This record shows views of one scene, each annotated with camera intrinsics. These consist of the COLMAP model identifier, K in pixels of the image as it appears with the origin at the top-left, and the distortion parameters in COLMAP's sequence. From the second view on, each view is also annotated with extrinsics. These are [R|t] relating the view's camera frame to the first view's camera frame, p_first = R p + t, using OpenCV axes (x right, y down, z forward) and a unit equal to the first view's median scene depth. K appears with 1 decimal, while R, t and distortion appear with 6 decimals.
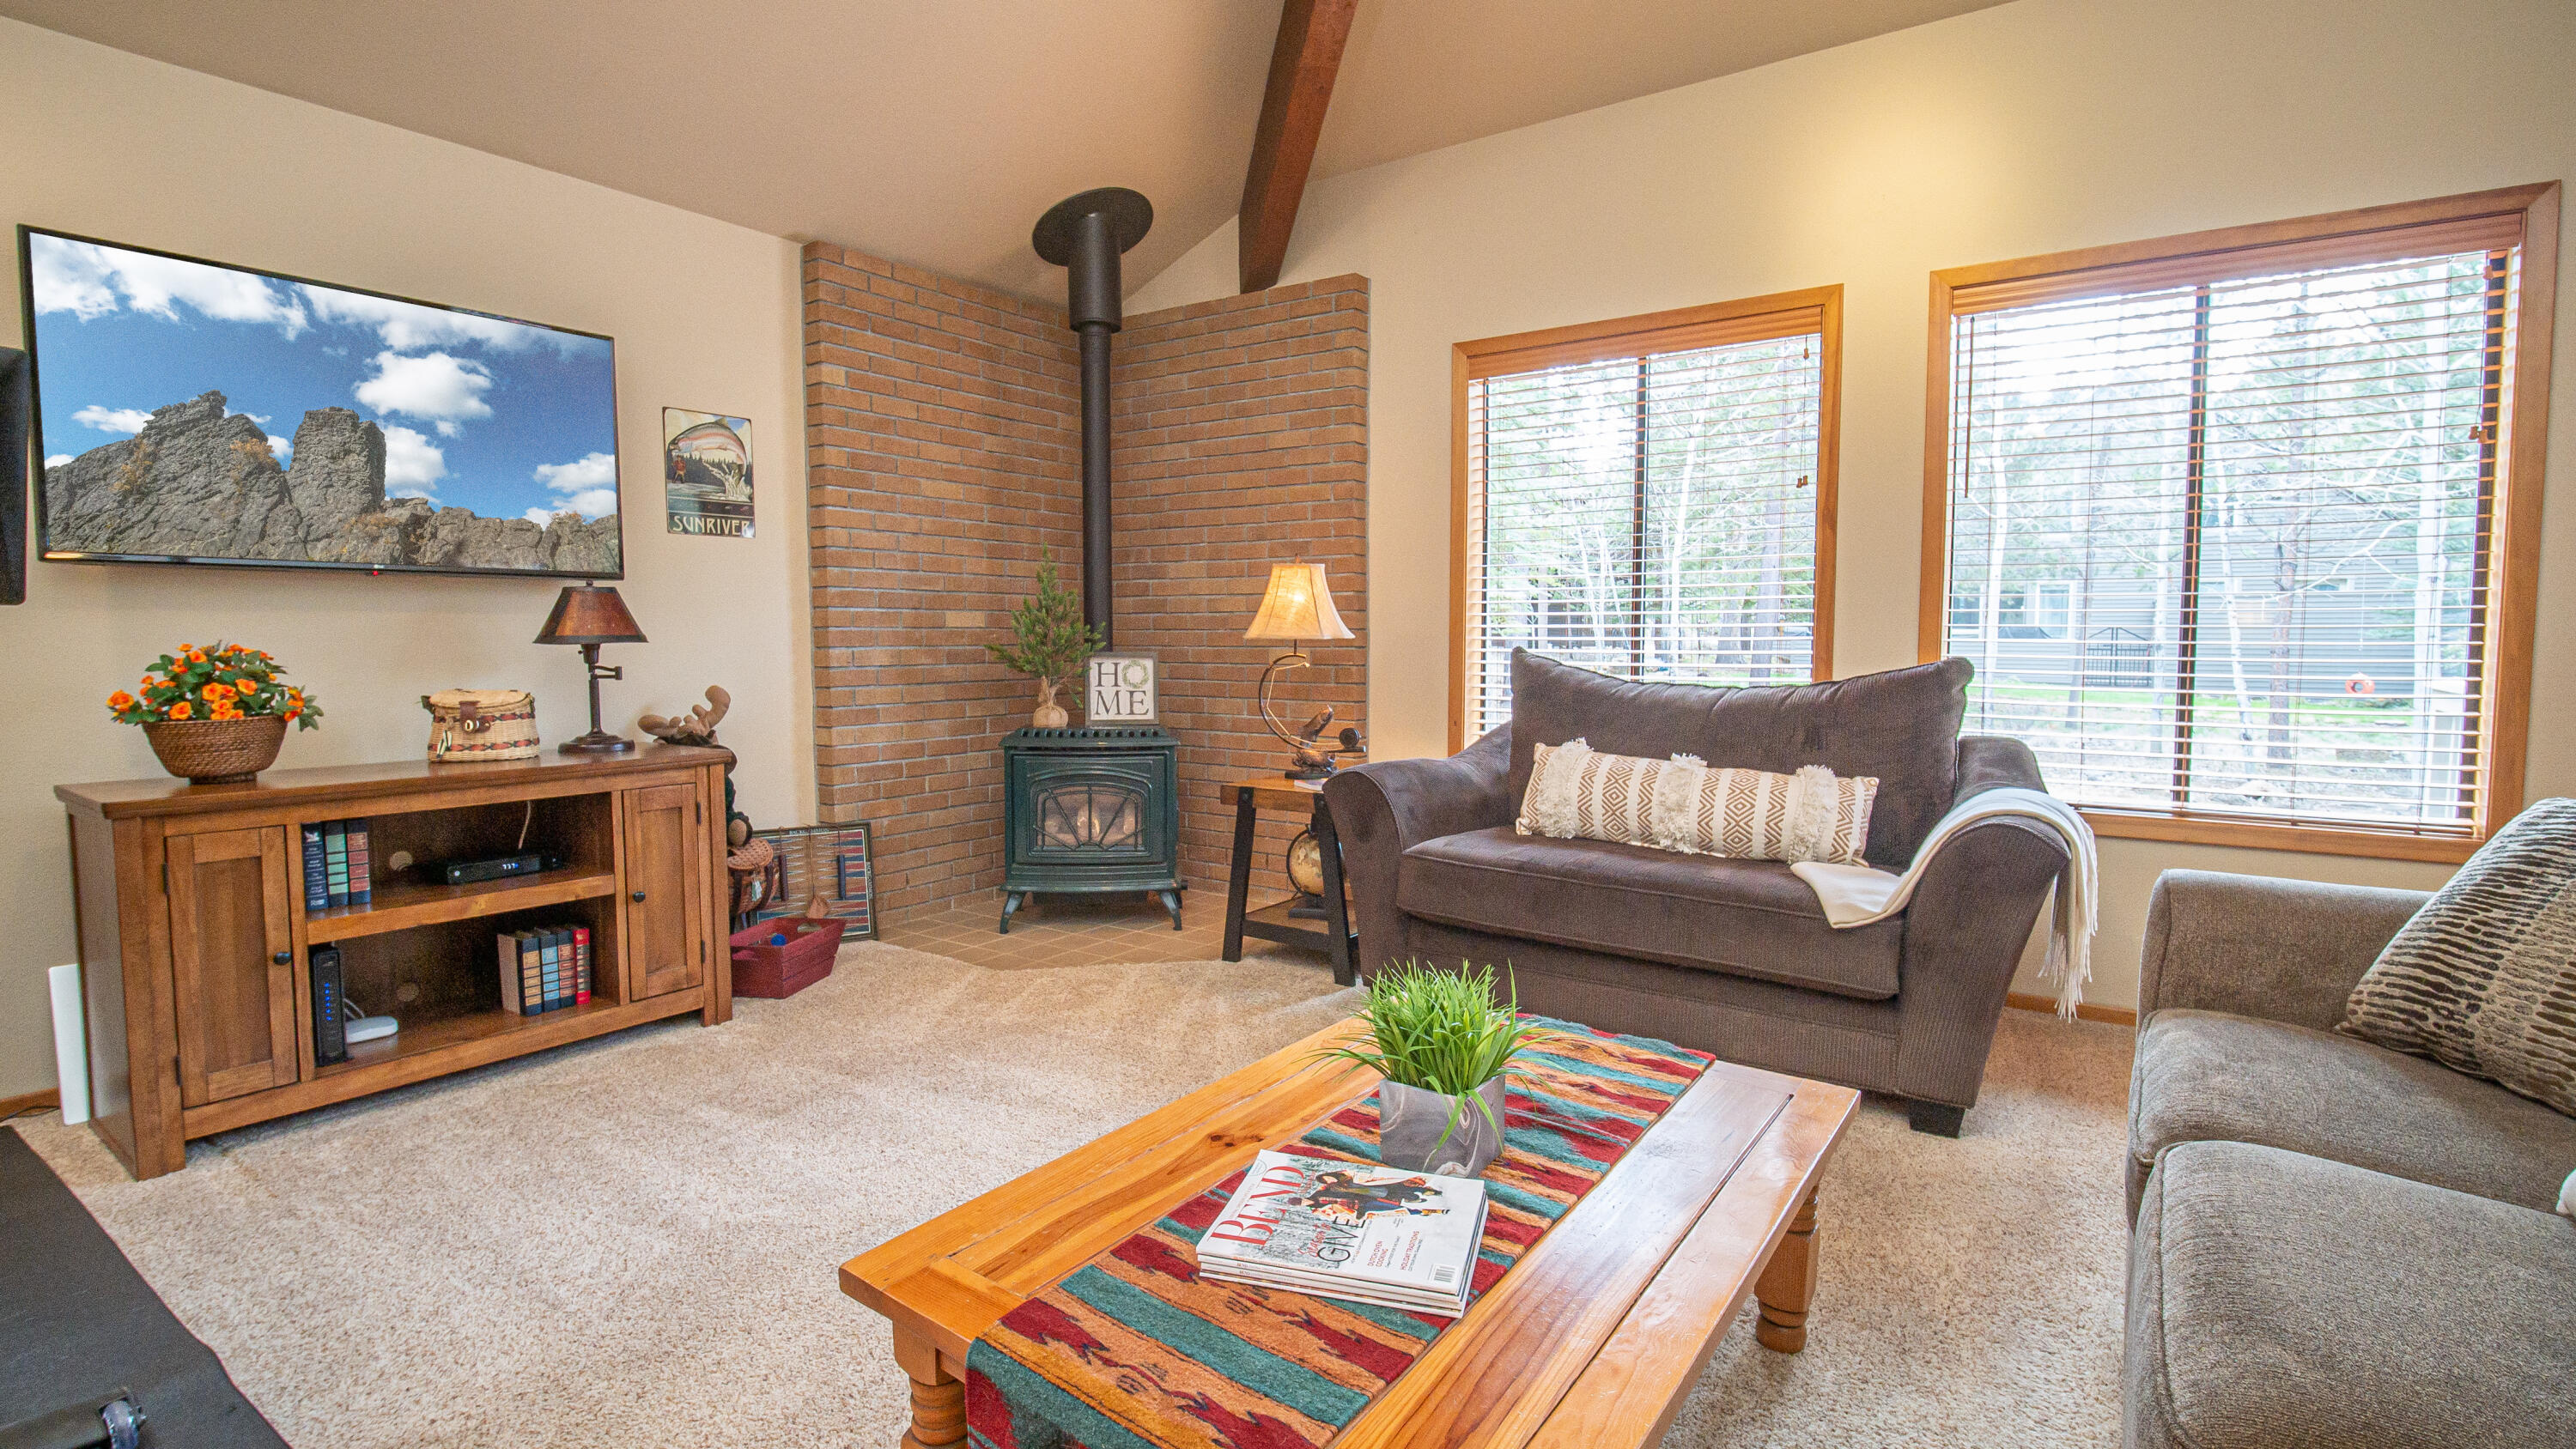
lens RADIAL K [[1160.6, 0, 1280.6], [0, 1160.6, 709.1], [0, 0, 1]] dist [-0.015886, -0.004002]
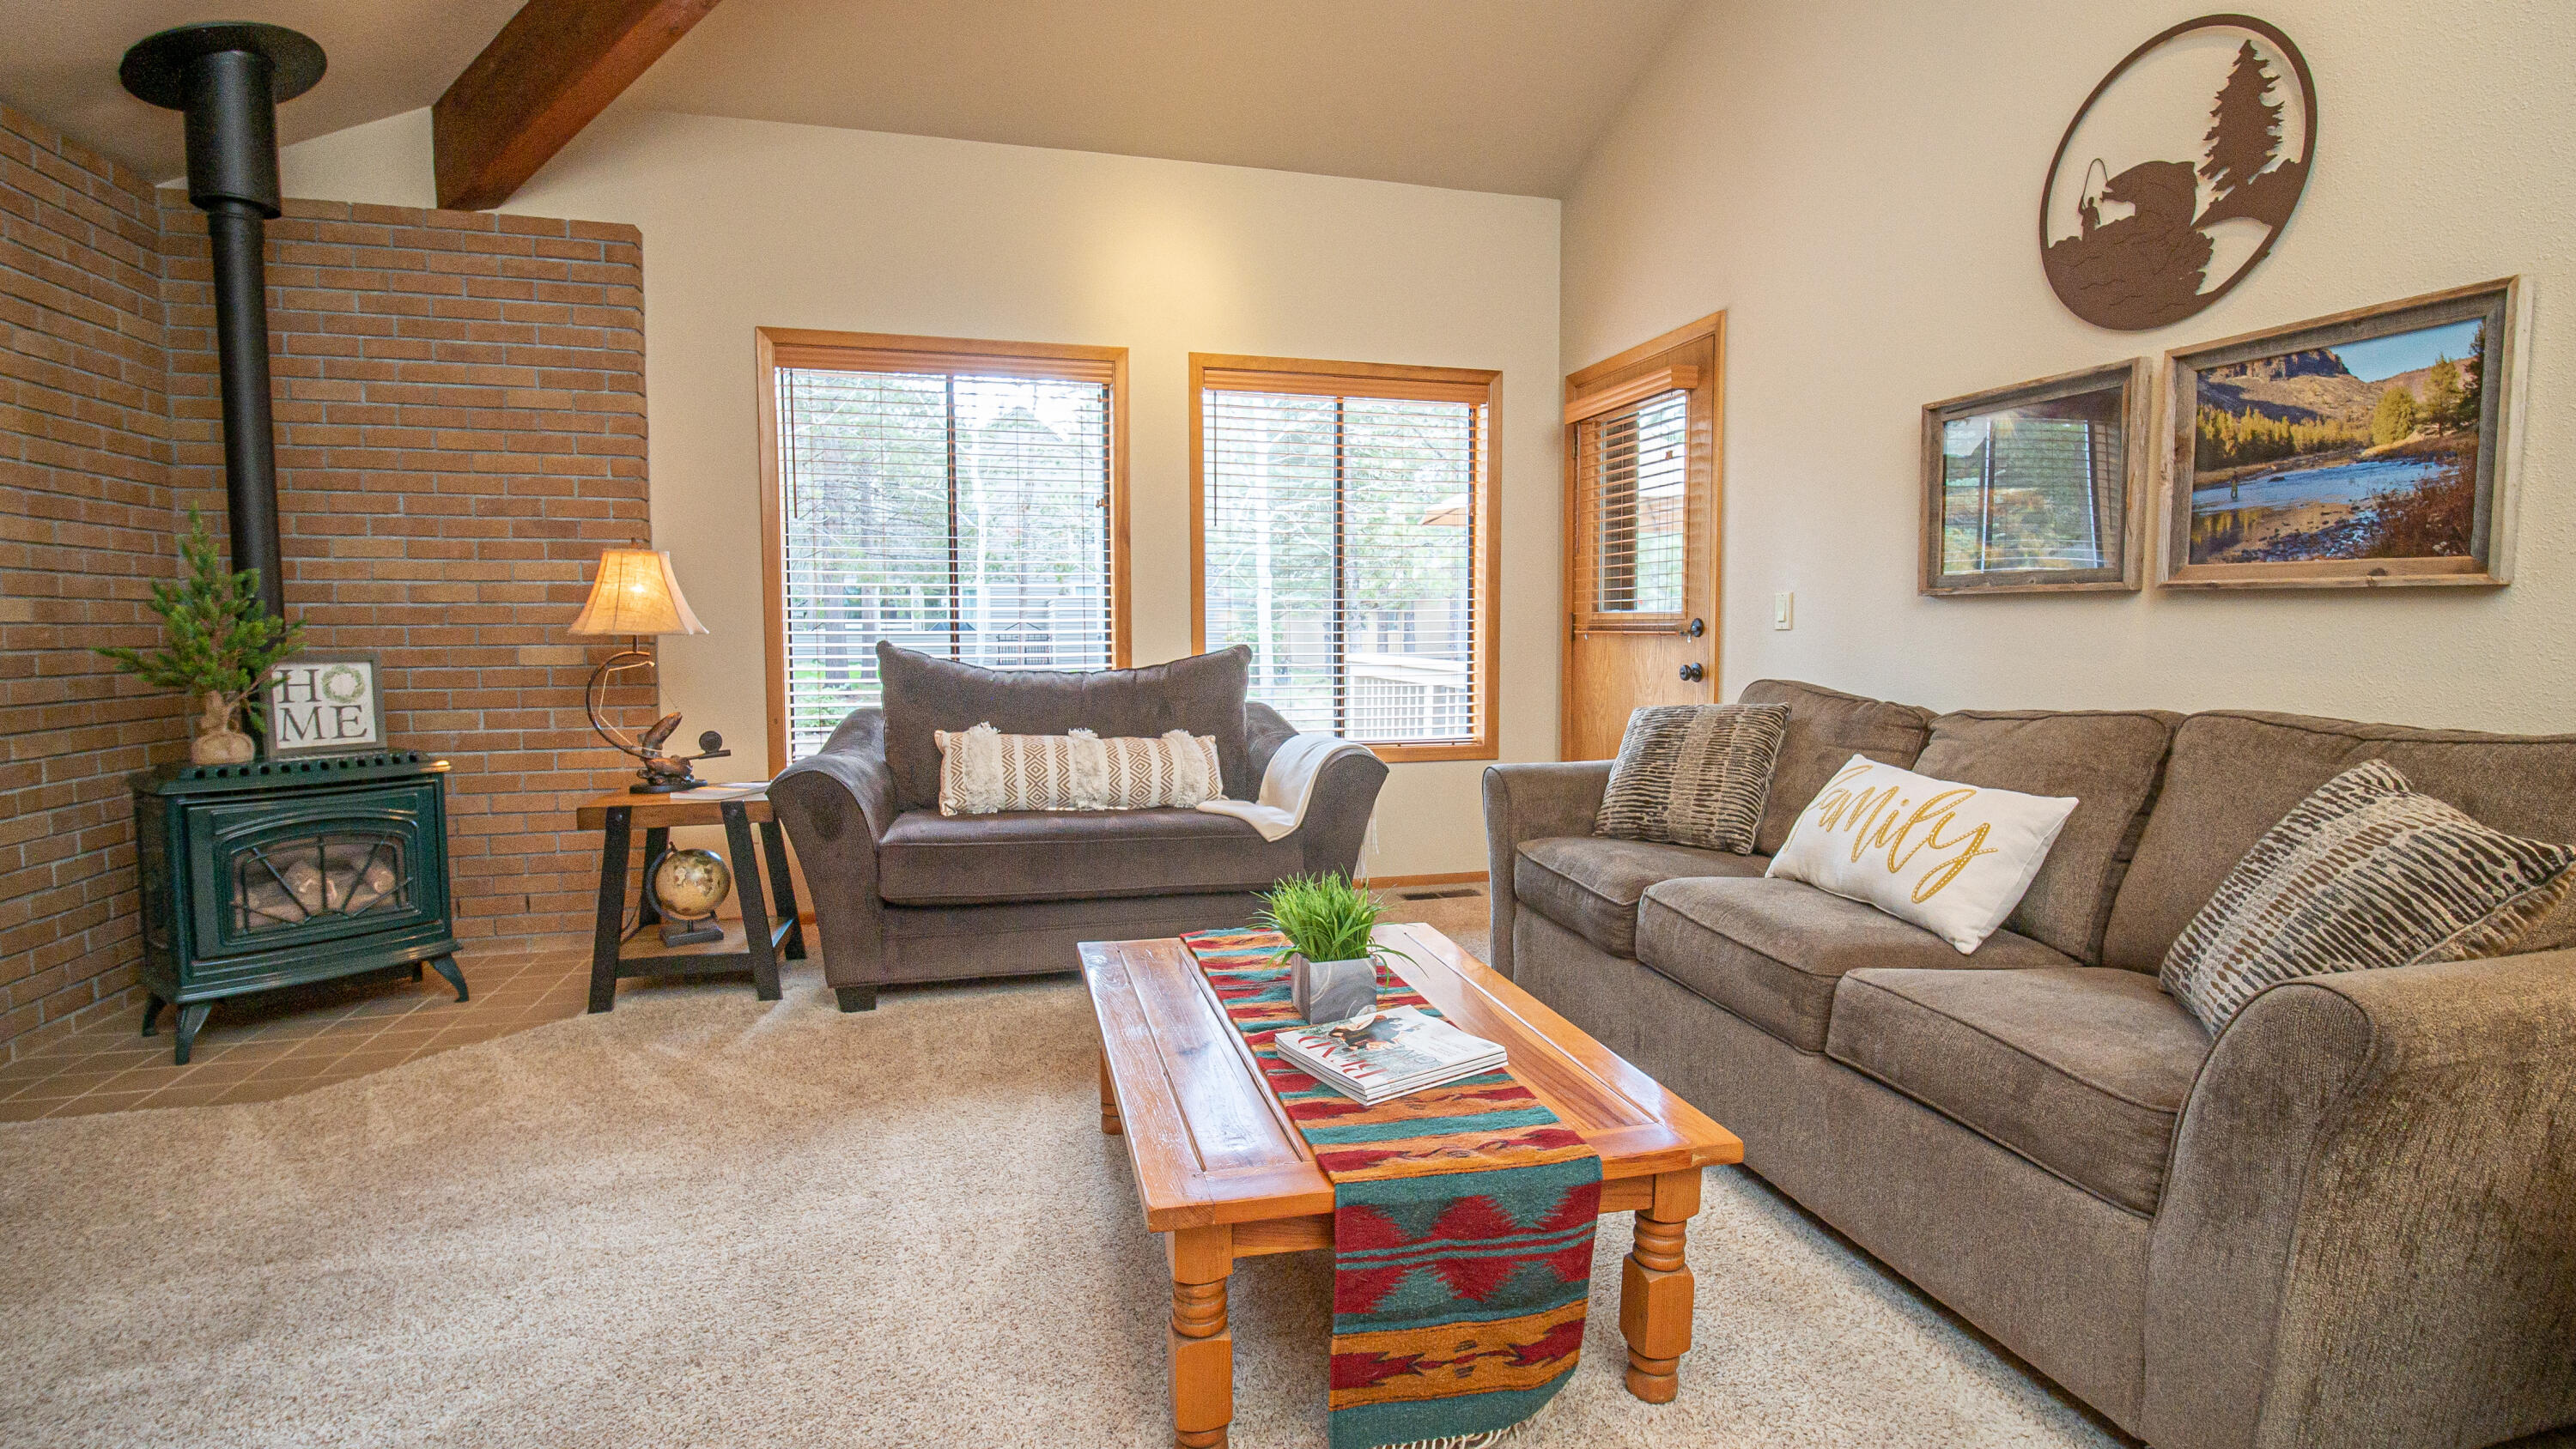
lens RADIAL K [[1160.6, 0, 1280.6], [0, 1160.6, 709.1], [0, 0, 1]] dist [-0.015886, -0.004002]
pose [[0.645809, -0.055508, 0.761478, -0.394132], [0.051761, 0.998242, 0.028869, -0.004772], [-0.761742, 0.020771, 0.647547, 0.068049]]
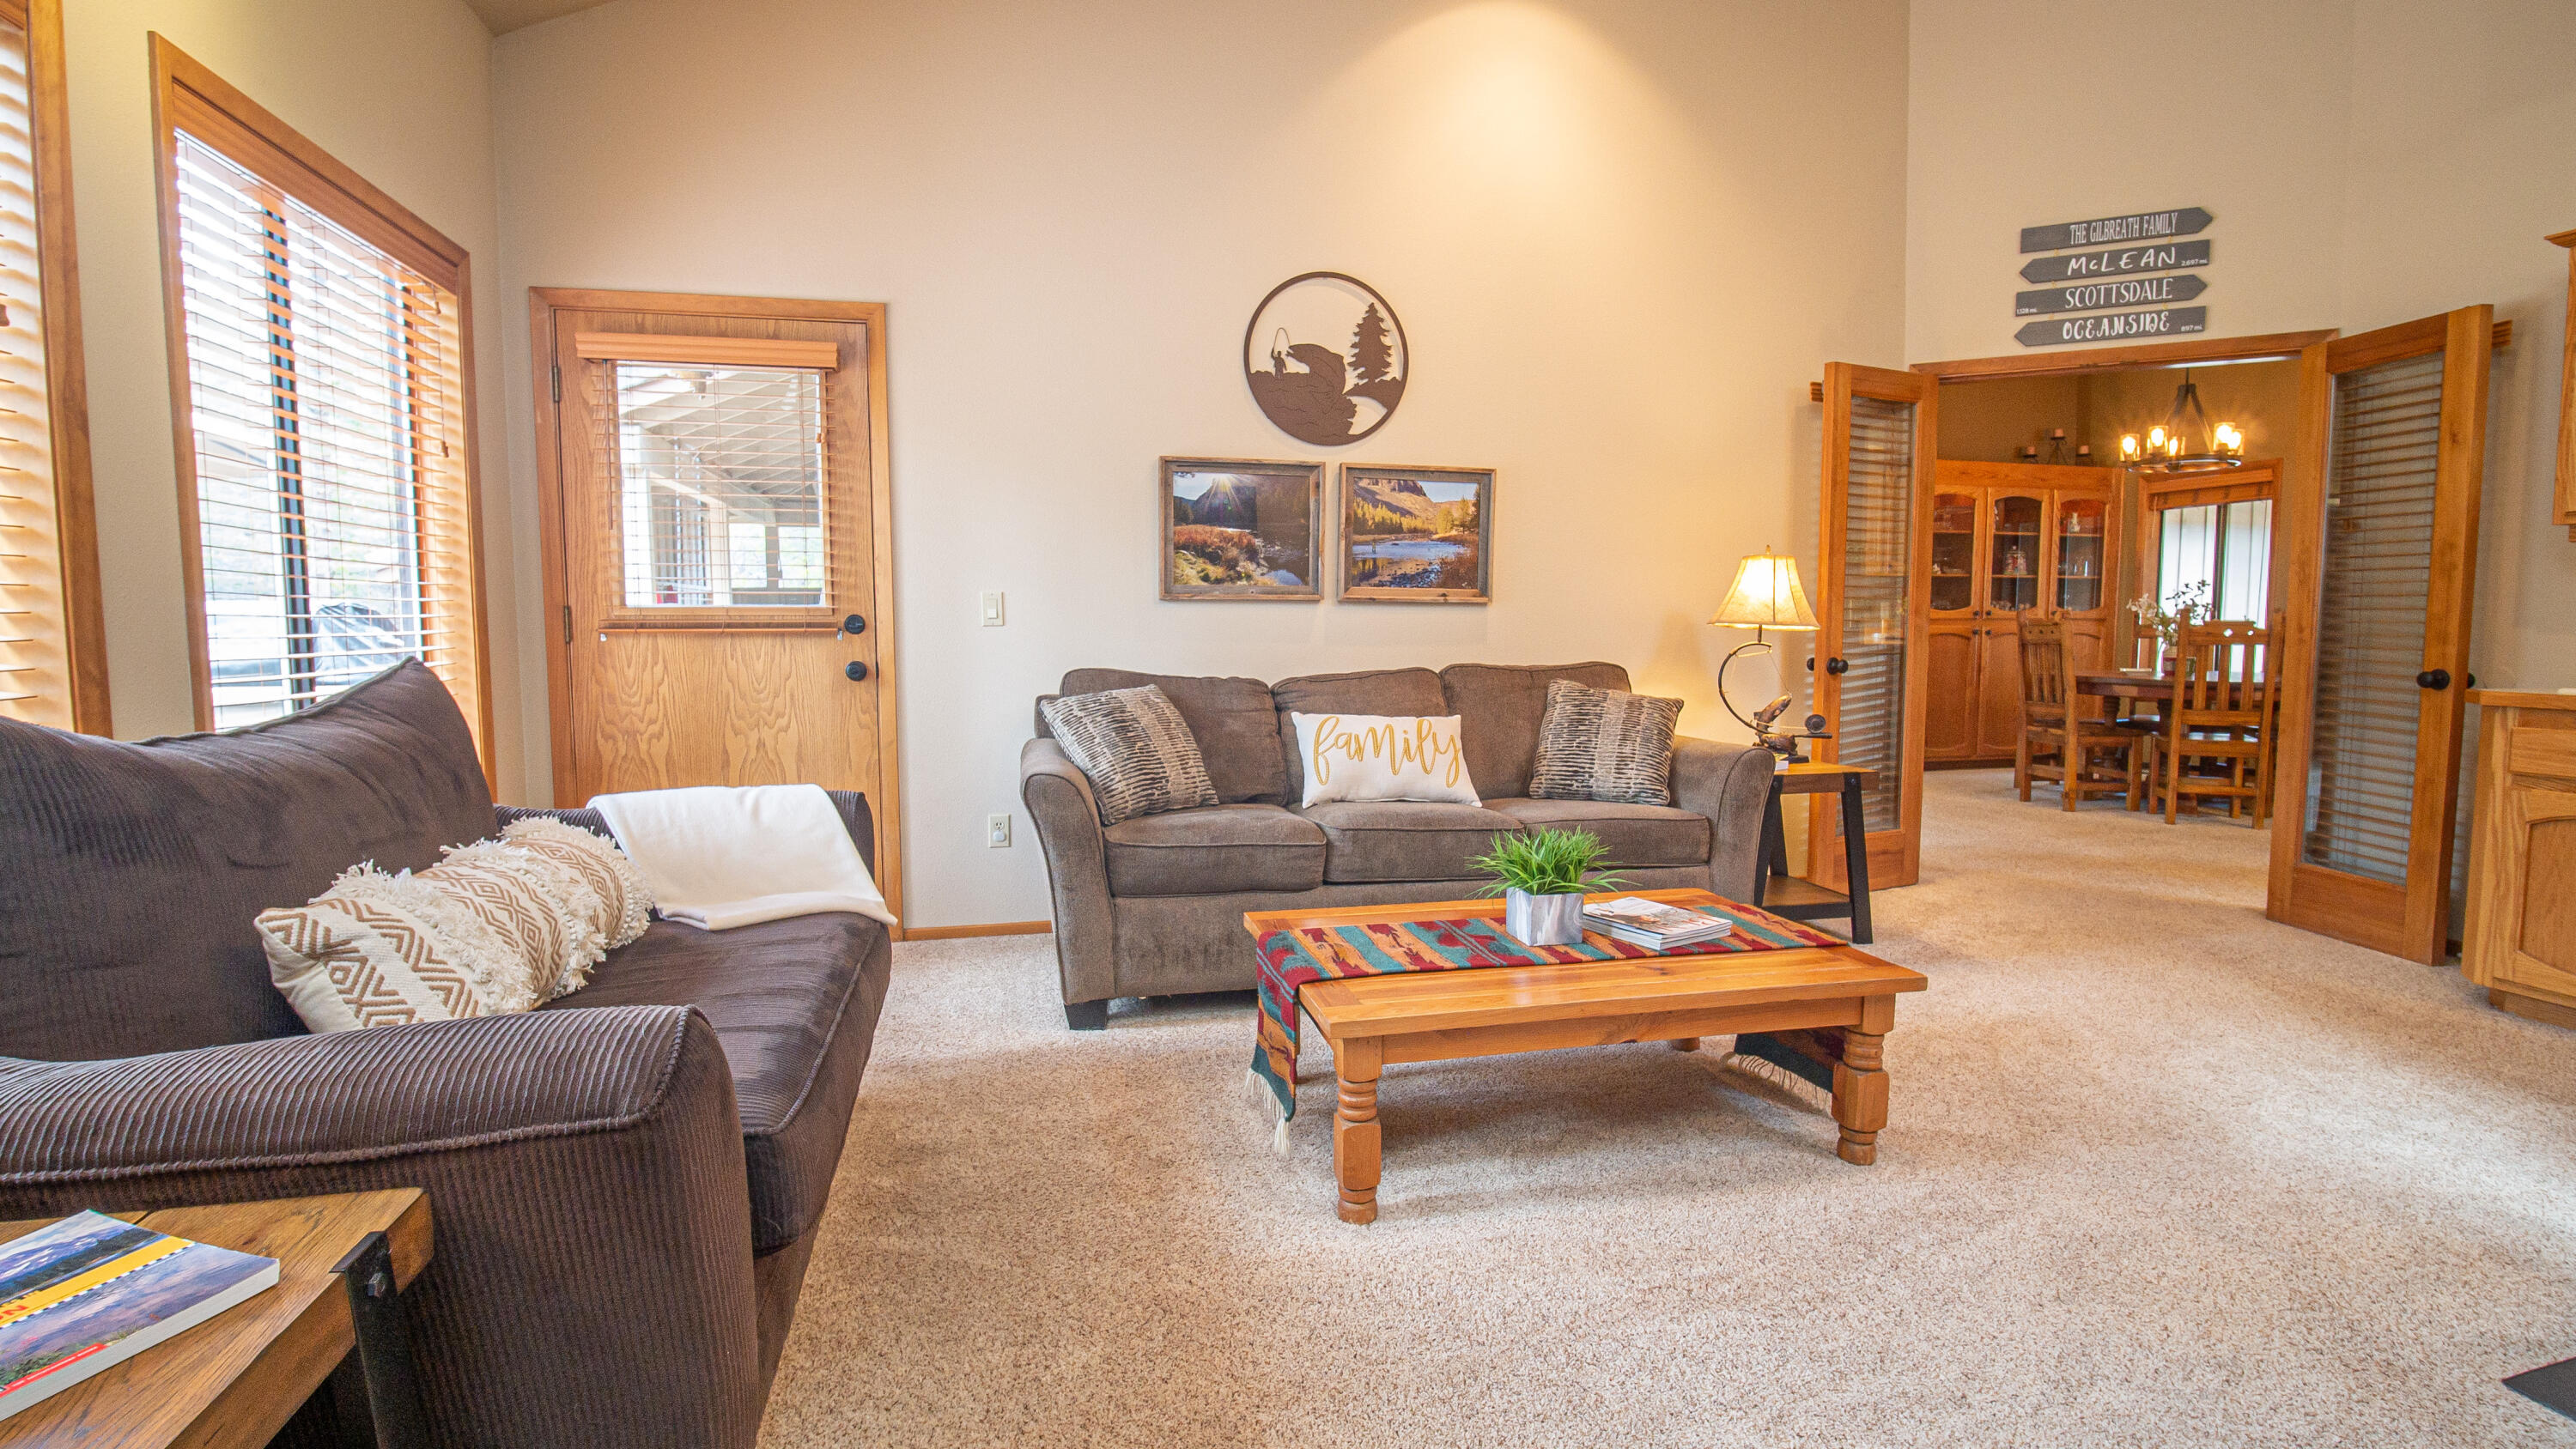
lens RADIAL K [[1179.2, 0, 1291.2], [0, 1179.2, 716.0], [0, 0, 1]] dist [-0.020248, -0.006338]
pose [[-0.743082, -0.052645, 0.667127, -0.308787], [0.045792, 0.990564, 0.129175, -0.069826], [-0.667632, 0.126537, -0.733659, 1.046658]]
